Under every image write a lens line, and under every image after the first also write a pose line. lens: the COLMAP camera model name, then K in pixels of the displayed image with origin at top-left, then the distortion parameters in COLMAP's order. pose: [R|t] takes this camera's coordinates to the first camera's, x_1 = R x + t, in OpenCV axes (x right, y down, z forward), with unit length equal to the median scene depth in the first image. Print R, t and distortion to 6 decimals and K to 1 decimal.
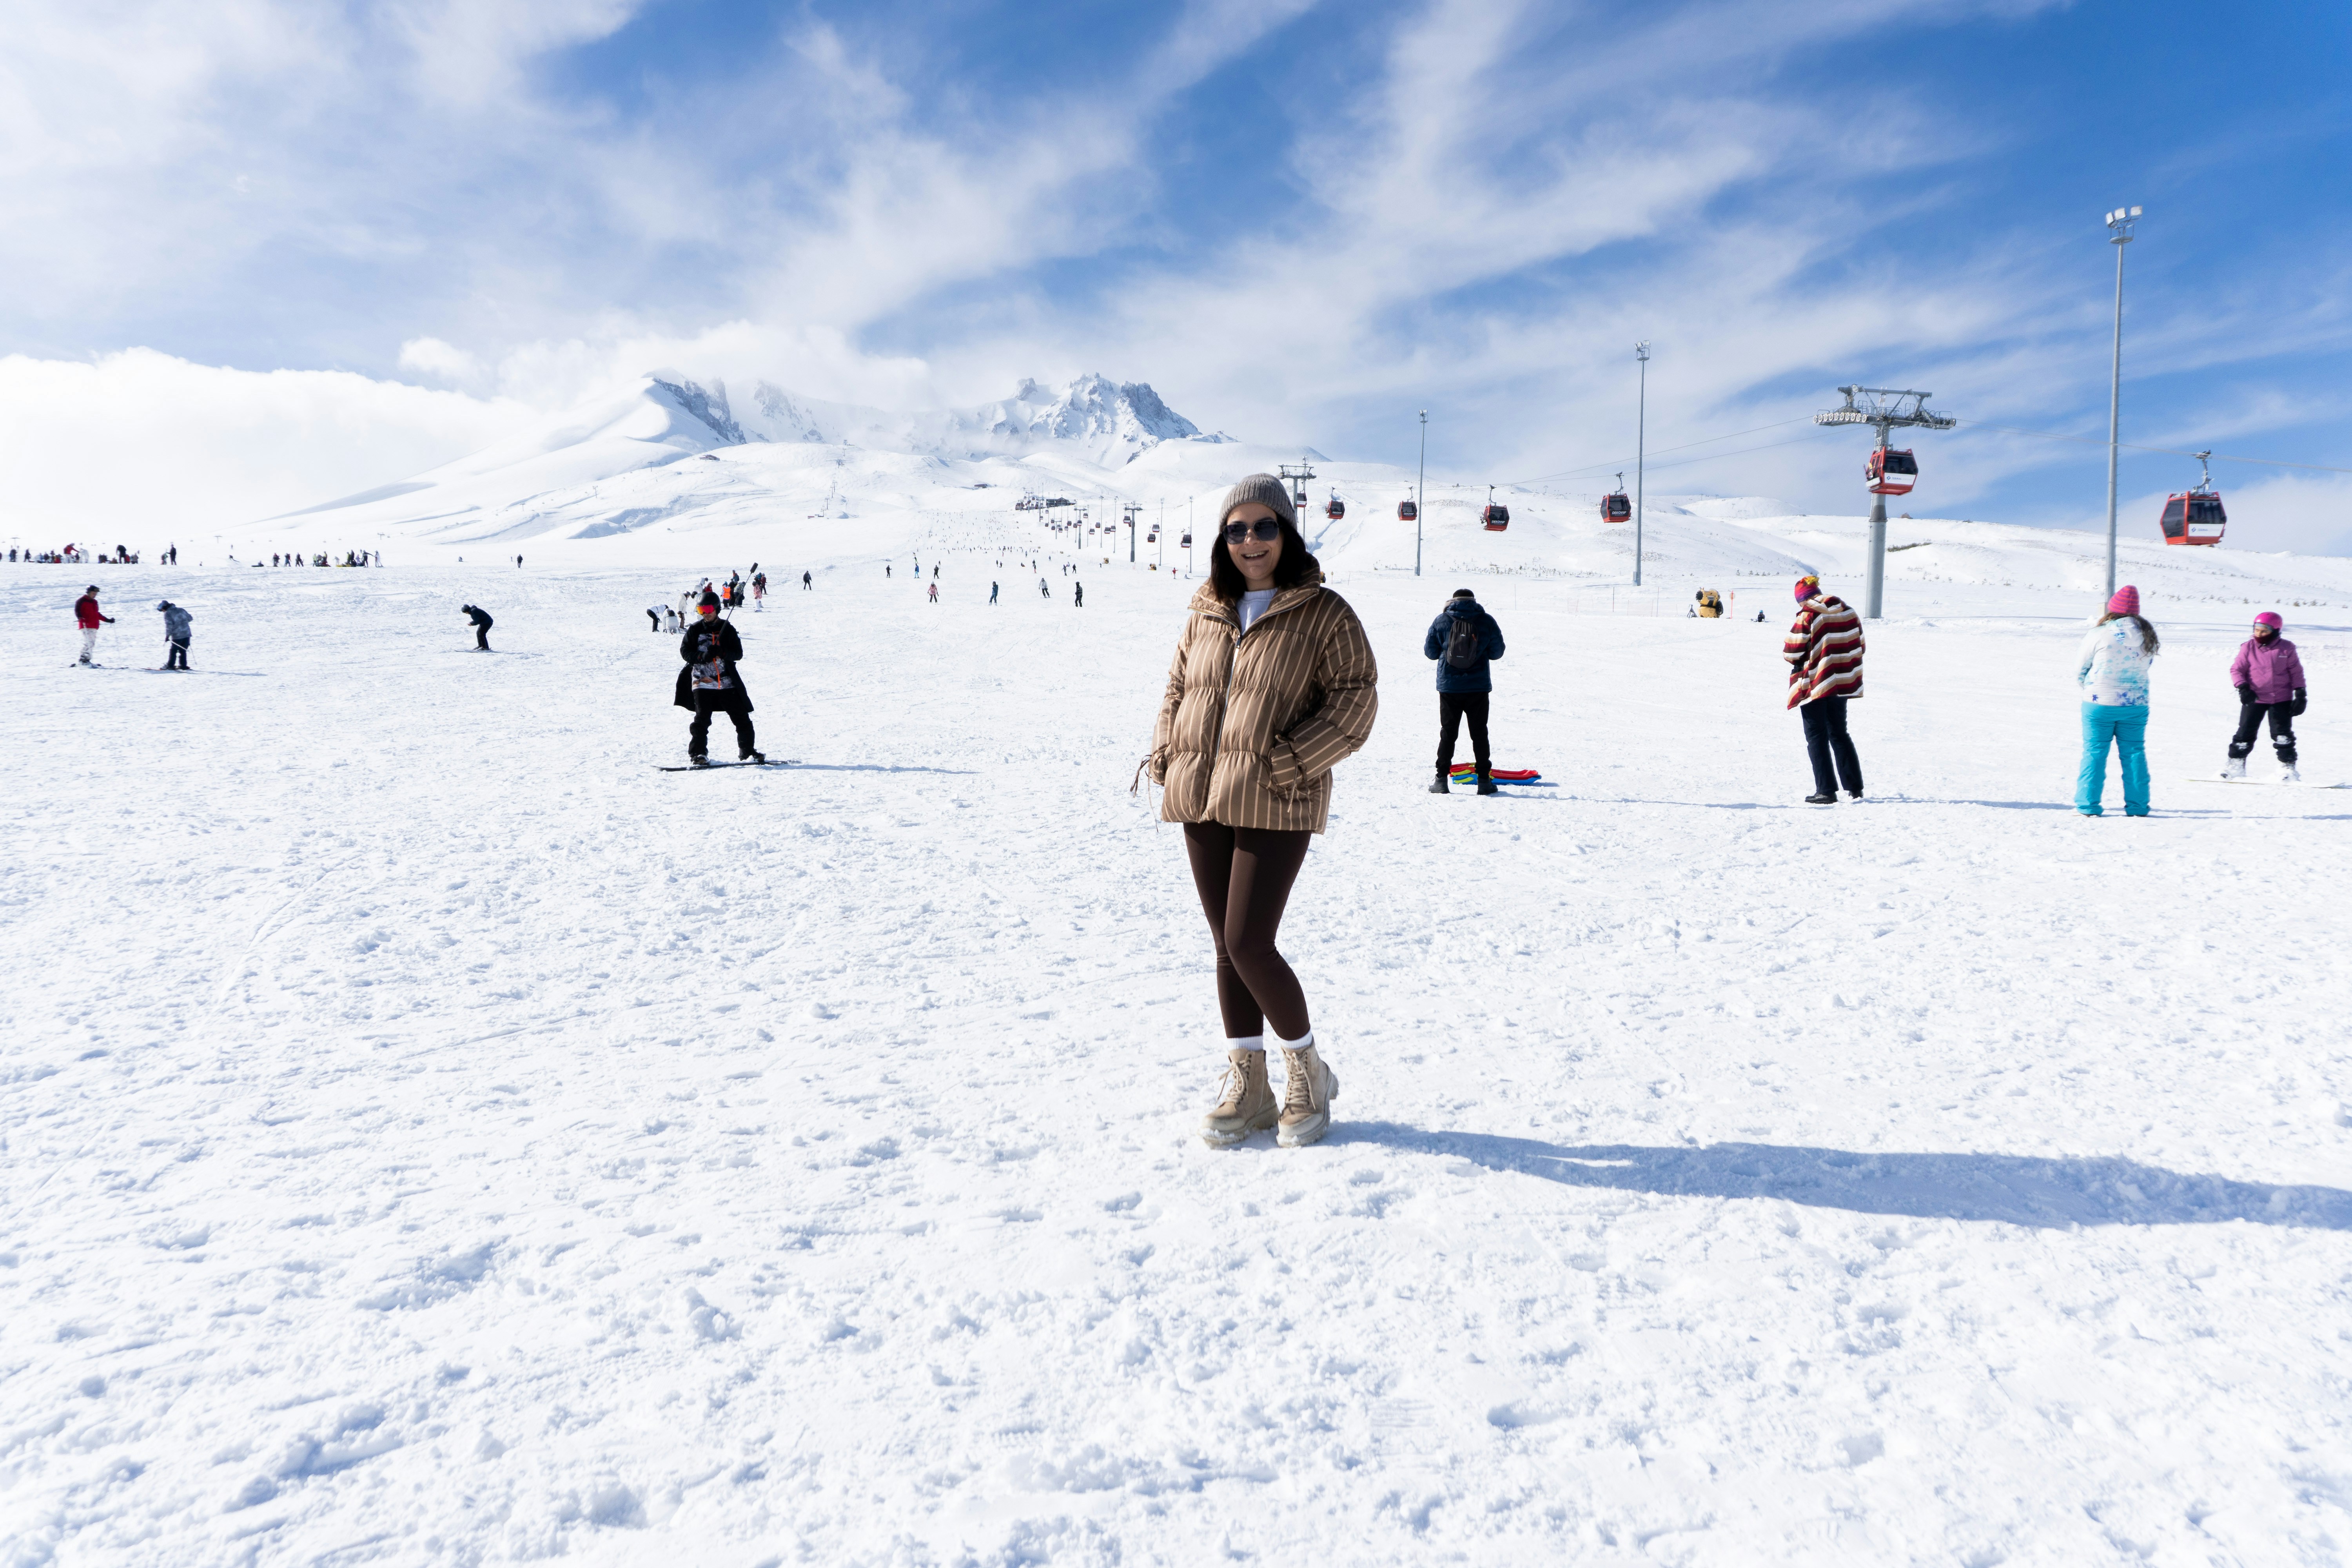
lens RADIAL K [[2076.9, 0, 1176.4], [0, 2076.9, 867.9], [0, 0, 1]] dist [-0.045454, -0.000338]
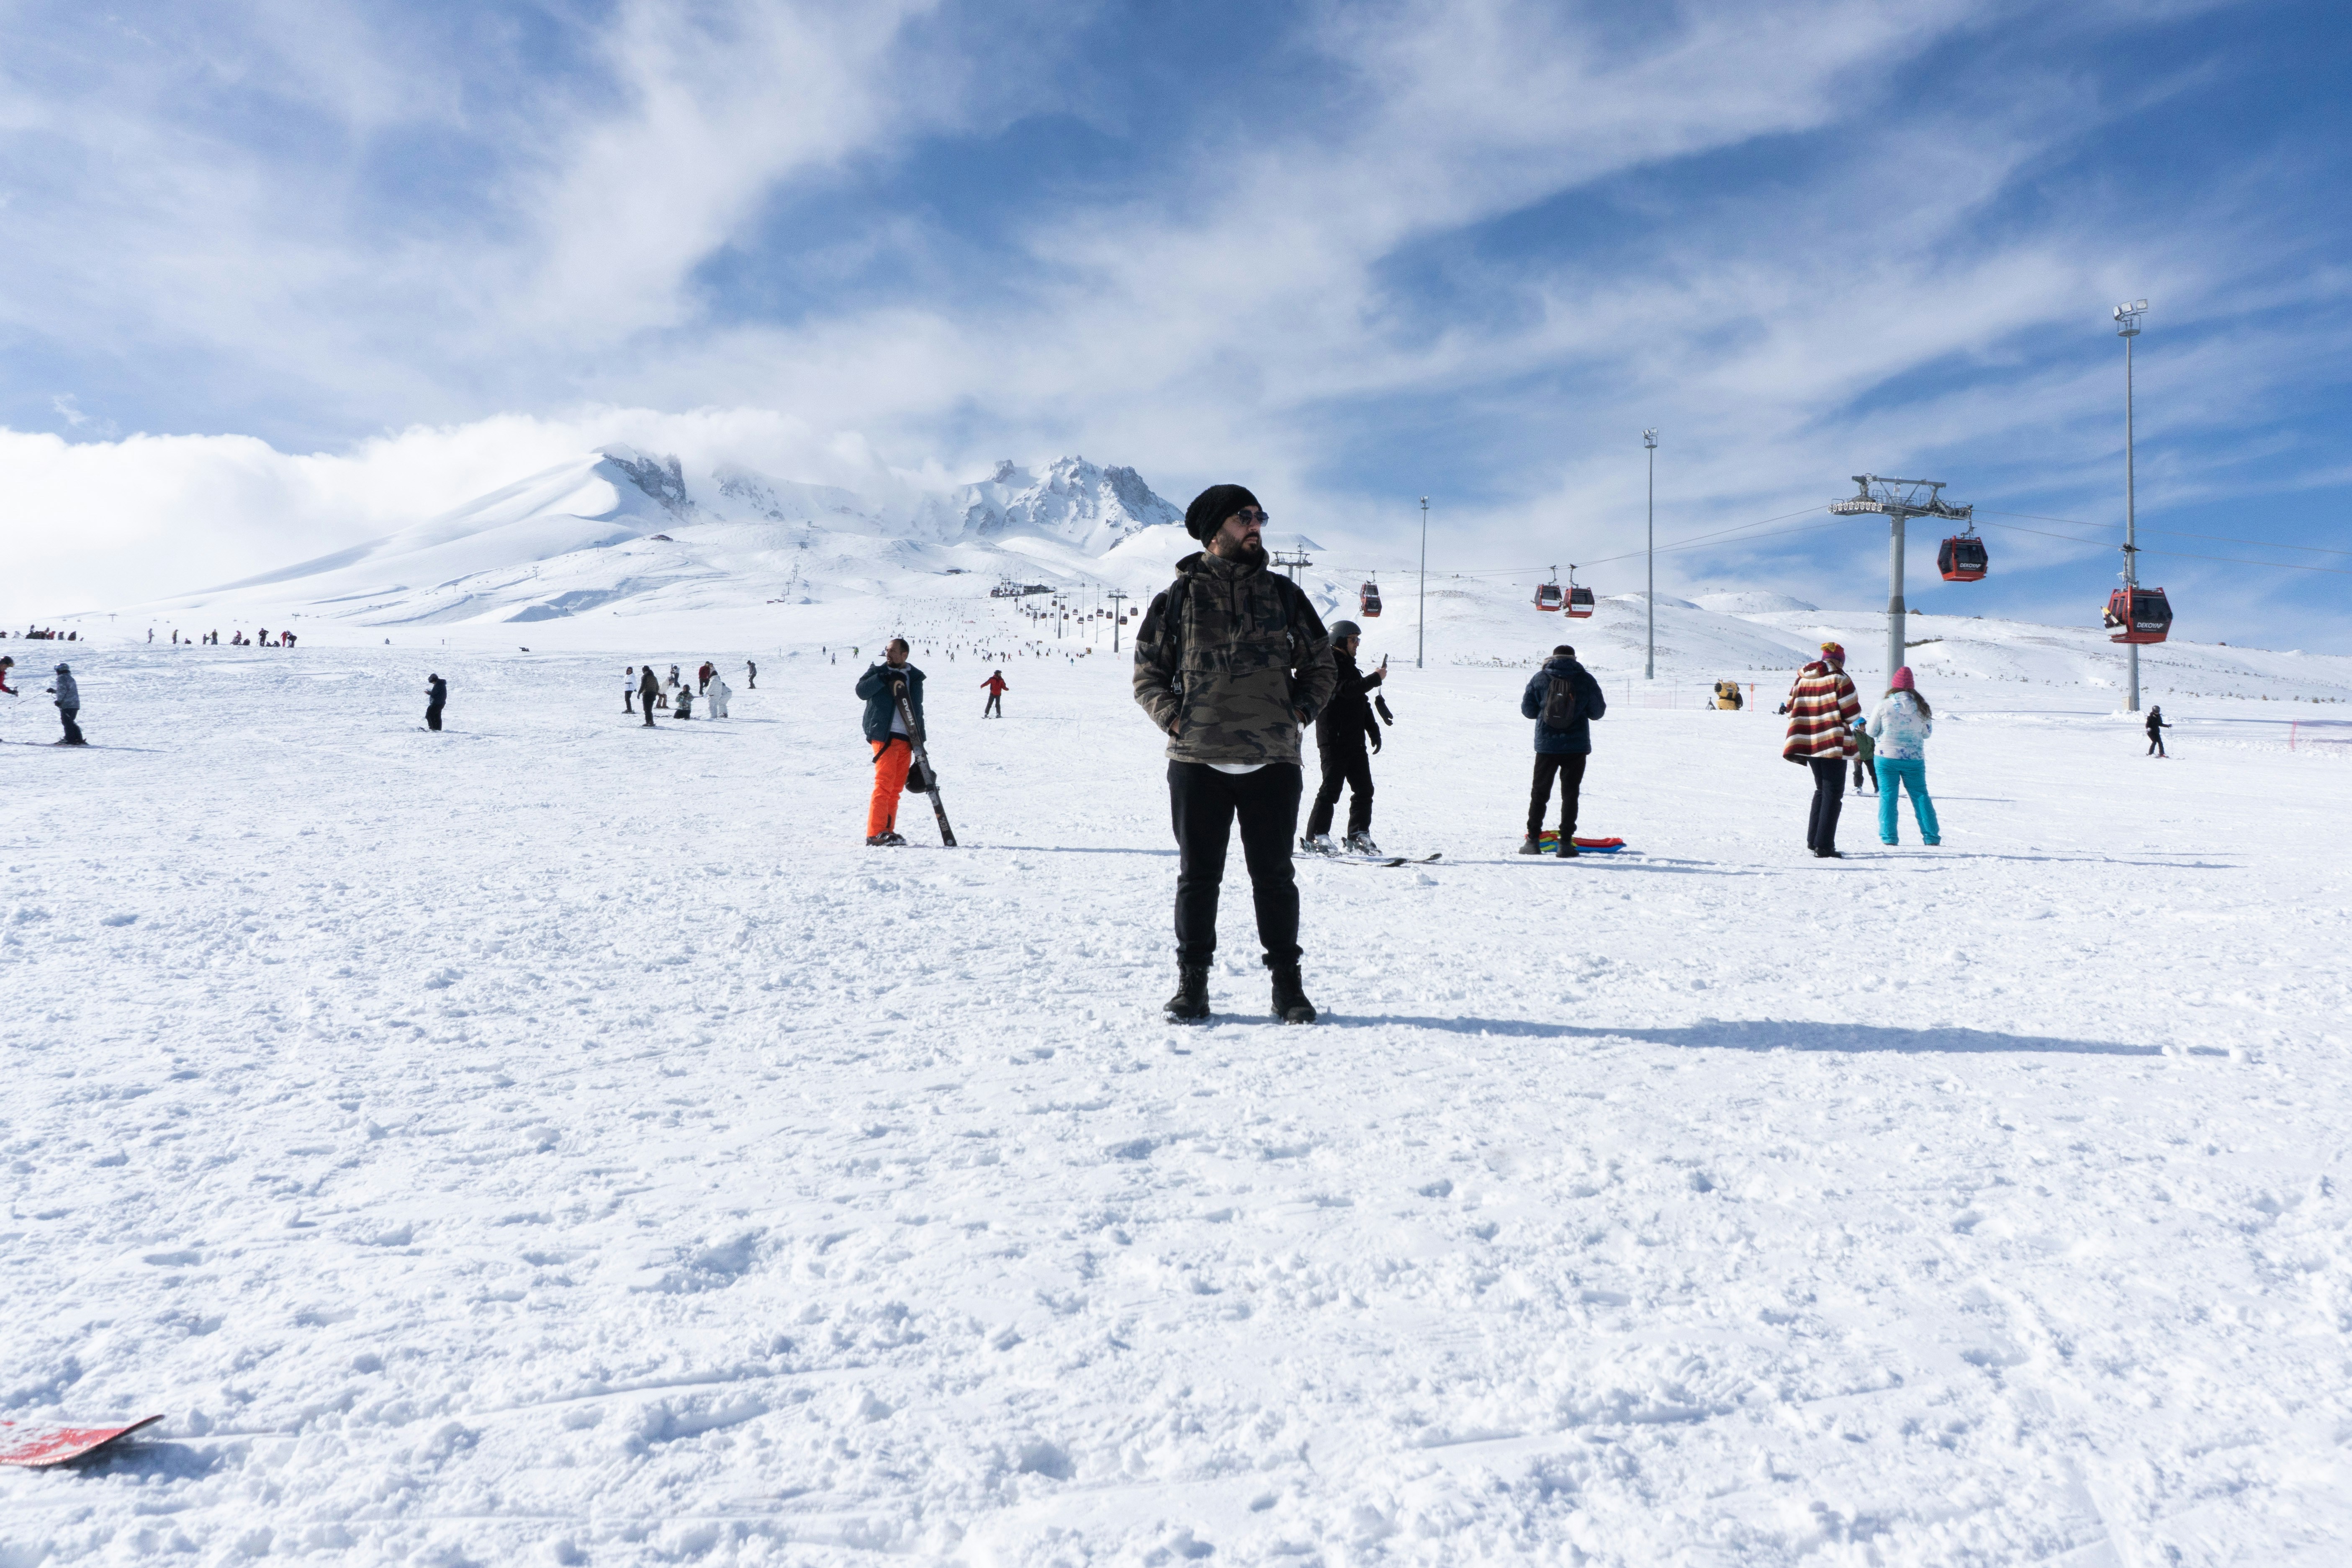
lens RADIAL K [[2224.2, 0, 1176.0], [0, 2224.2, 784.0], [0, 0, 1]] dist [-0.044118, 0.000610]
pose [[0.997548, 0.005927, 0.069735, -0.171483], [0.002246, 0.993183, -0.116548, 0.079732], [-0.069951, 0.116419, 0.990734, 0.011601]]
